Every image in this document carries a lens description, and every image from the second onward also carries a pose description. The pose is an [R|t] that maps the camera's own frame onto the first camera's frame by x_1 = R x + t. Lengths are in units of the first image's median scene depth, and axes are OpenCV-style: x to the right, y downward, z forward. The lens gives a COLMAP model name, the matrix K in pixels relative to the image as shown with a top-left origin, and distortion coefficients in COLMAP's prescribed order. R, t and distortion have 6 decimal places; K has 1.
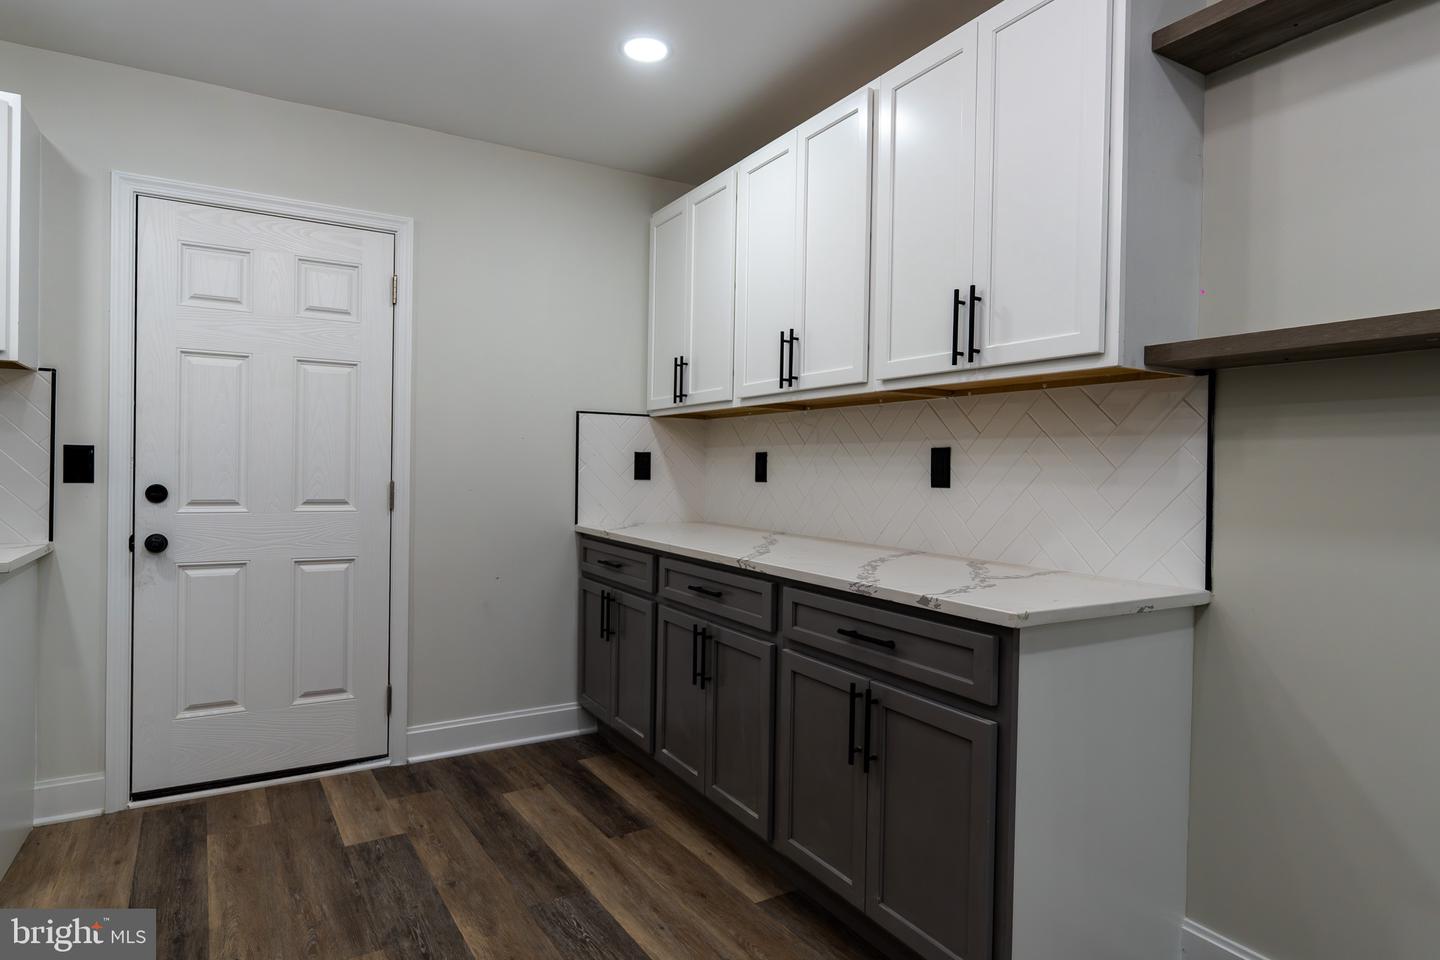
lens RADIAL K [[813.9, 0, 724.6], [0, 813.9, 476.2], [0, 0, 1]] dist [0.000011, 0.000056]
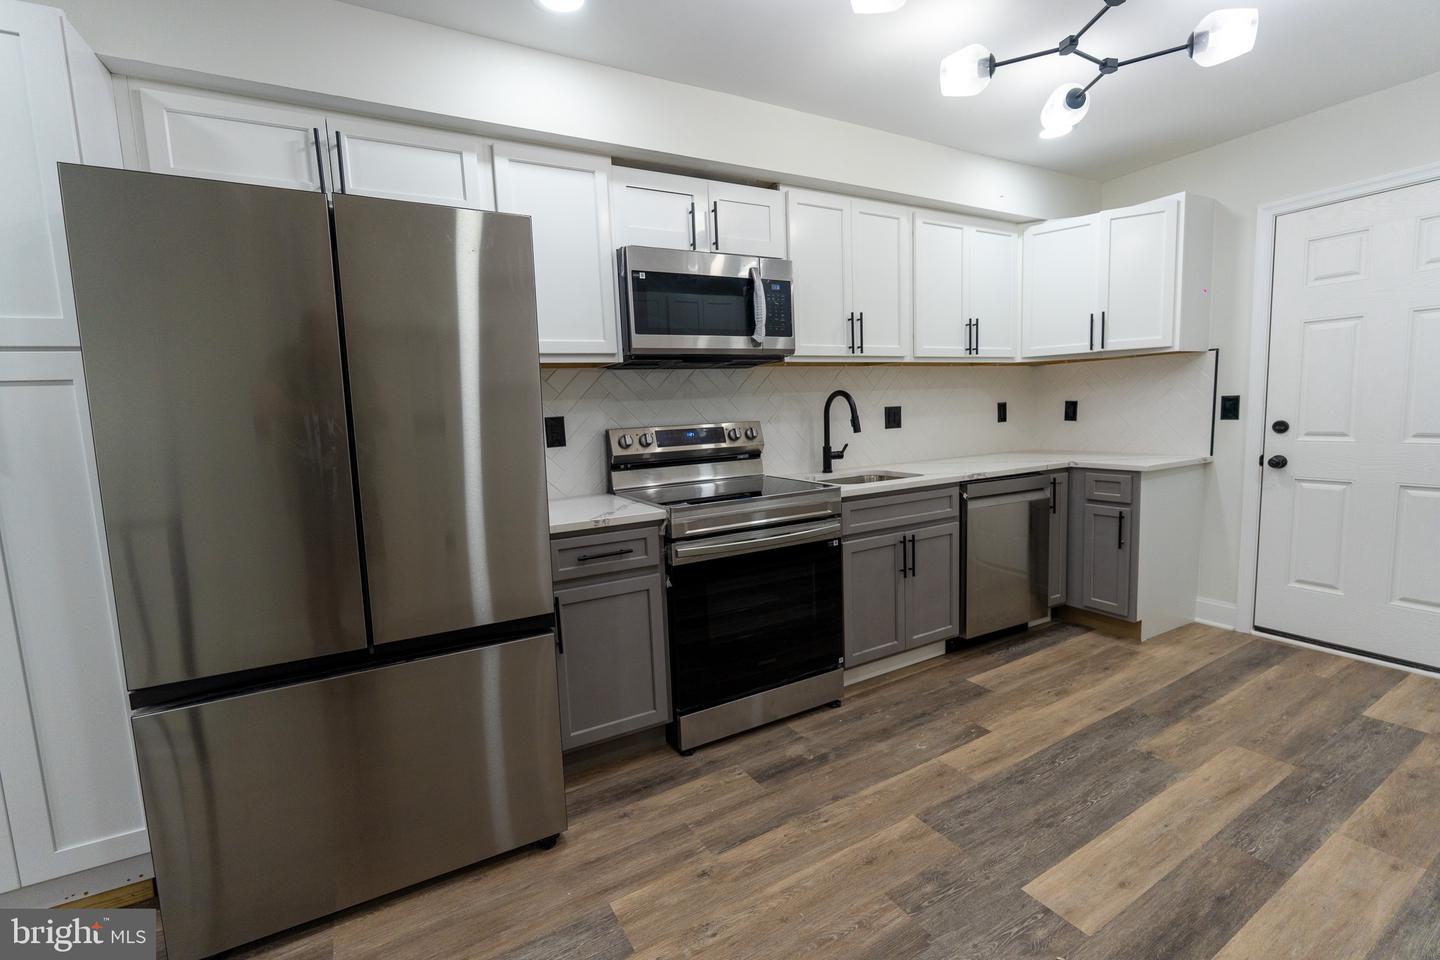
lens RADIAL K [[631.3, 0, 725.5], [0, 631.3, 479.5], [0, 0, 1]] dist [-0.000894, 0.001534]
pose [[-0.031730, 0.097046, -0.994774, 0.458984], [0.029957, 0.994920, 0.096105, -0.023224], [0.999047, -0.026751, -0.034476, 0.066136]]
